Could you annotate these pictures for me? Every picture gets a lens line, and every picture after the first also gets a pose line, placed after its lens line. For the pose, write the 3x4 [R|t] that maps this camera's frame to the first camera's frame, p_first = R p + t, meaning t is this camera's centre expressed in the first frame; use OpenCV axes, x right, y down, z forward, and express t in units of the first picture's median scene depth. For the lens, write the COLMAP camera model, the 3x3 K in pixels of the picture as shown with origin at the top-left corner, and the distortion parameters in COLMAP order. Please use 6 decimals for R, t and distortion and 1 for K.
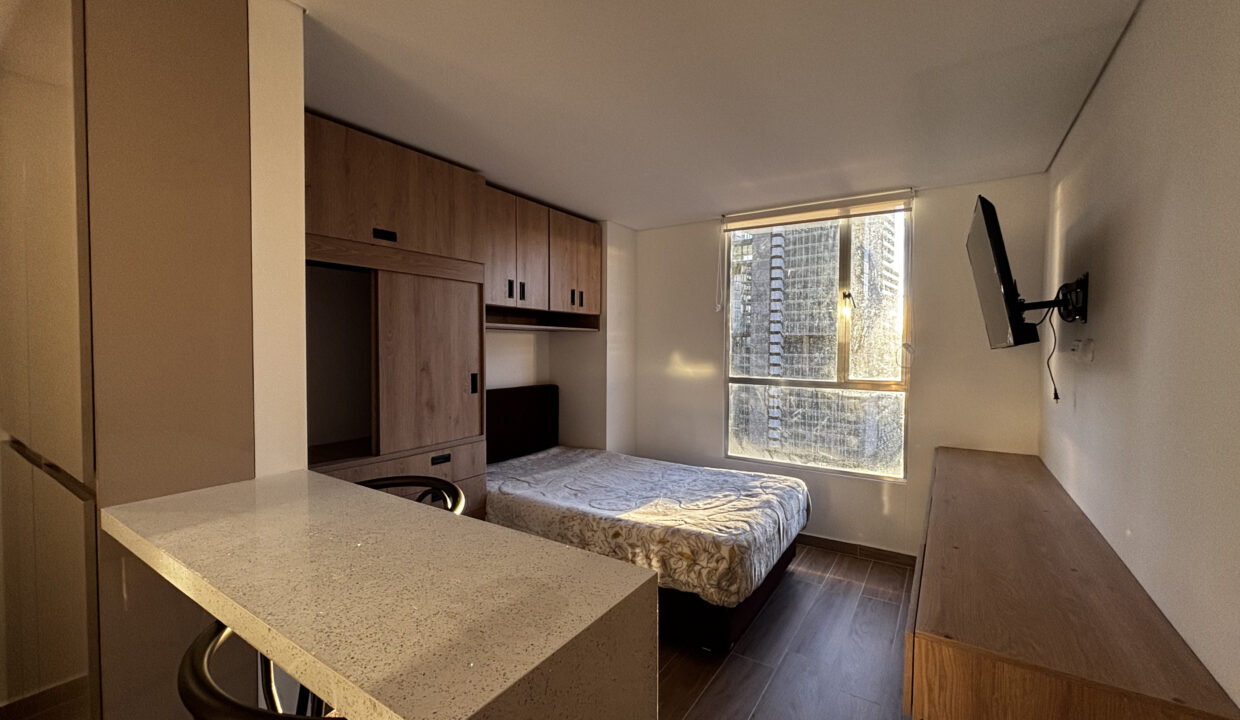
lens RADIAL K [[501.3, 0, 613.4], [0, 501.3, 360.2], [0, 0, 1]] dist [0.011432, -0.001378]
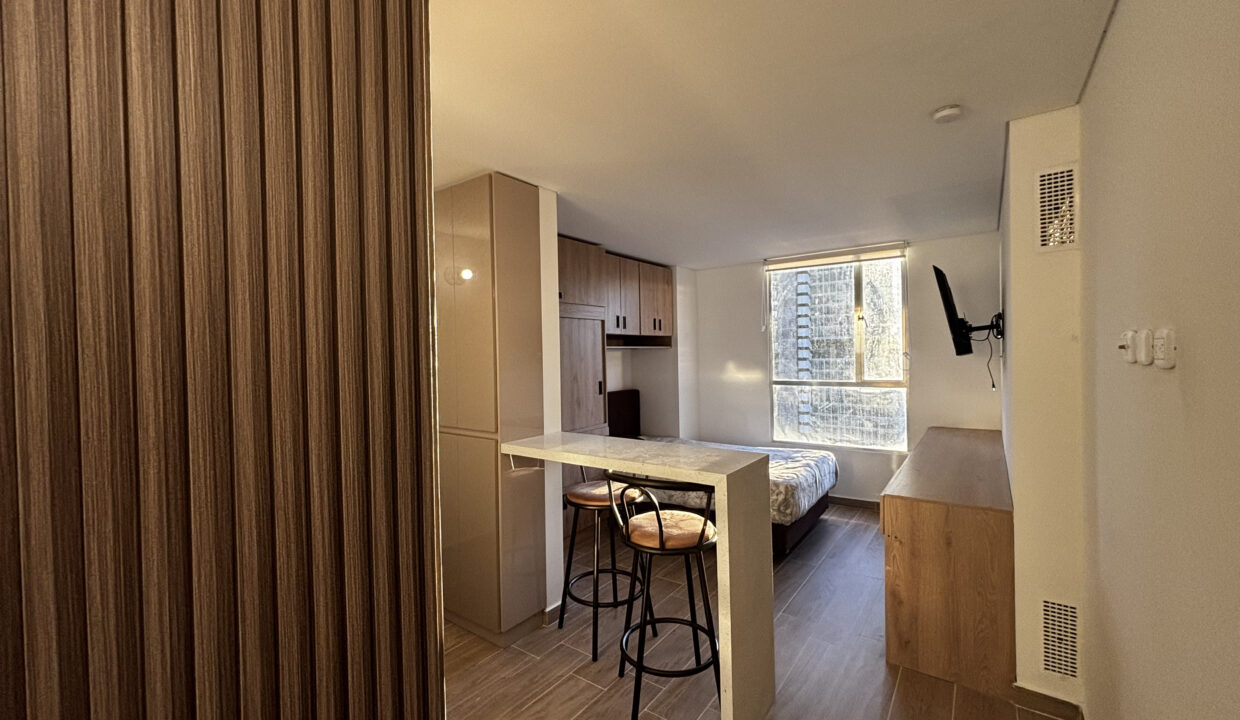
lens RADIAL K [[501.3, 0, 610.4], [0, 501.3, 358.4], [0, 0, 1]] dist [0.011432, -0.001378]
pose [[0.998156, -0.025113, -0.055267, -0.144044], [0.023882, 0.999454, -0.022819, -0.005250], [0.055809, 0.021457, 0.998211, -0.407454]]
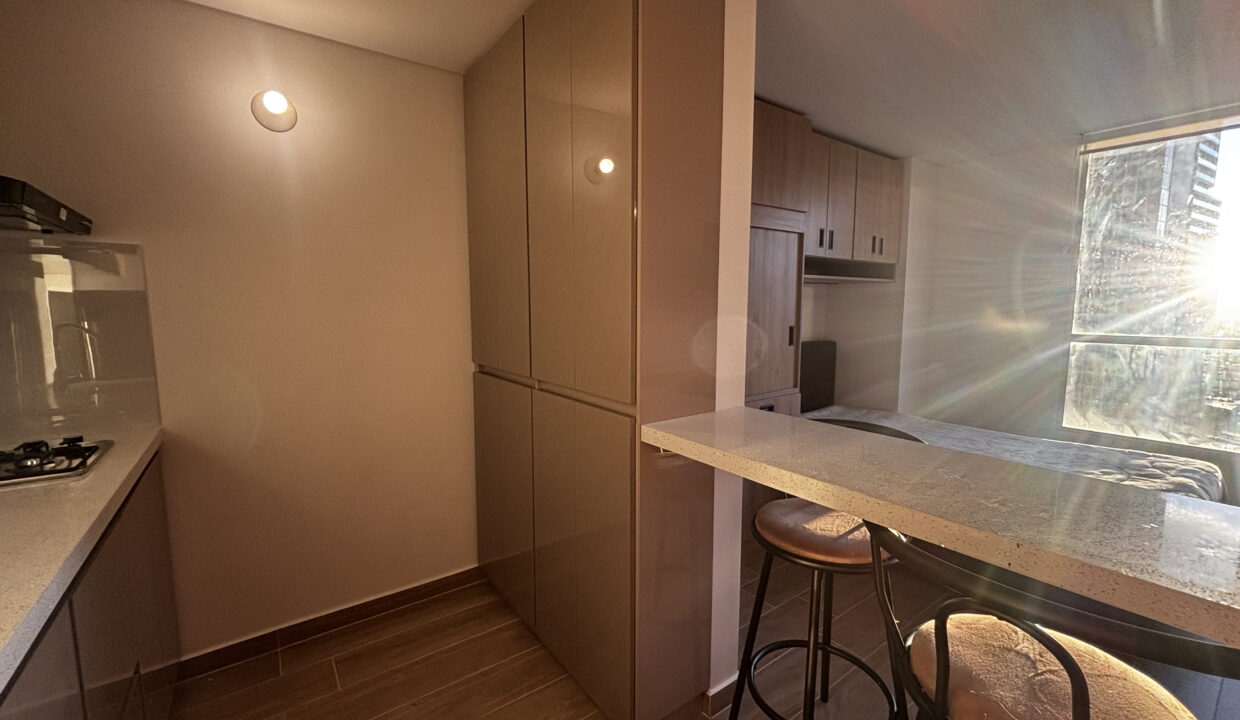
lens RADIAL K [[501.3, 0, 617.9], [0, 501.3, 361.0], [0, 0, 1]] dist [0.011432, -0.001378]
pose [[0.942368, 0.029612, -0.333265, -0.235157], [-0.002474, 0.996665, 0.081564, 0.014071], [0.334569, -0.076039, 0.939299, -0.048543]]
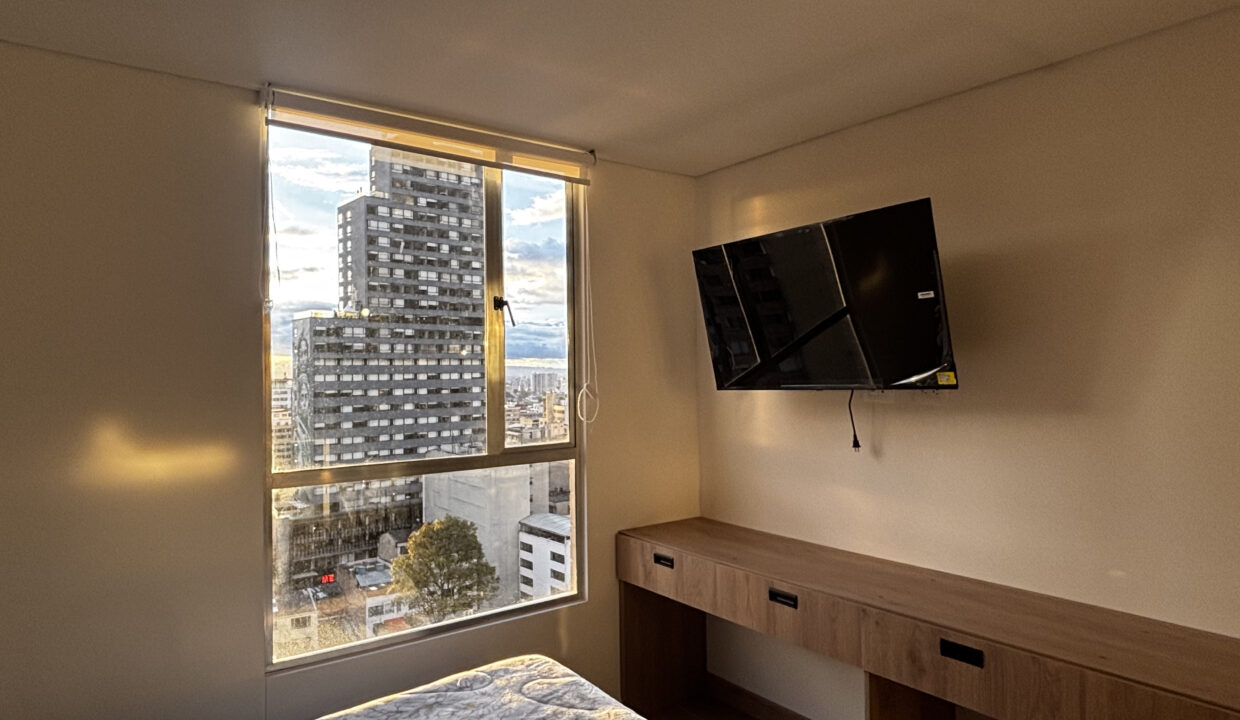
lens RADIAL K [[723.6, 0, 618.4], [0, 723.6, 363.9], [0, 0, 1]] dist [-0.005051, -0.000756]
pose [[0.335754, 0.001913, 0.941948, -0.283078], [0.044122, 0.998868, -0.017756, -0.040333], [-0.940916, 0.047522, 0.335290, 0.627834]]
